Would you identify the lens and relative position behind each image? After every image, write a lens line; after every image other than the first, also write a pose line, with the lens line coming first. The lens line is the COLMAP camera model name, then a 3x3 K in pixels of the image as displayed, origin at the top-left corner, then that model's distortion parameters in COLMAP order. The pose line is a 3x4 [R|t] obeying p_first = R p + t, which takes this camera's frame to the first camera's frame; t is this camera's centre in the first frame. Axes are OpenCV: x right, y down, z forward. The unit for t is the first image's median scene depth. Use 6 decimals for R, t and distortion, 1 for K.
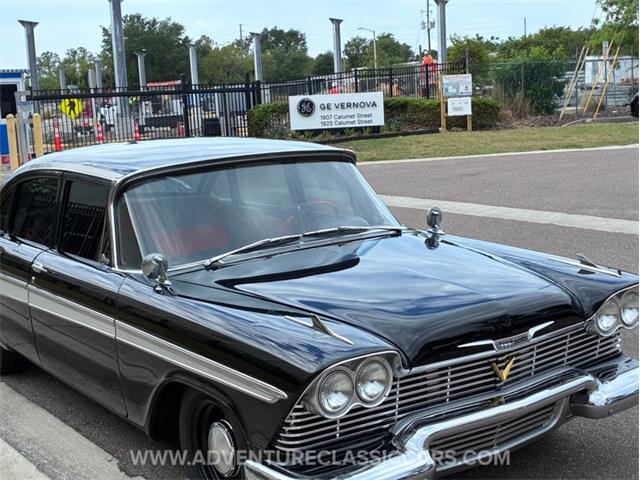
lens RADIAL K [[970.9, 0, 339.9], [0, 970.9, 230.9], [0, 0, 1]] dist [0.025750, 0.000000]
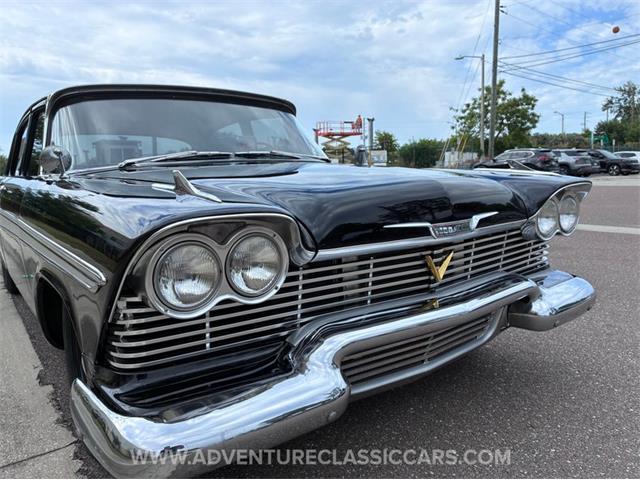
lens RADIAL K [[487.1, 0, 316.9], [0, 487.1, 233.3], [0, 0, 1]] dist [0.056634, -0.077649]
pose [[0.999879, 0.015153, -0.003655, 0.056219], [-0.015221, 0.999693, -0.019569, 0.102367], [0.003357, 0.019622, 0.999802, 0.487146]]
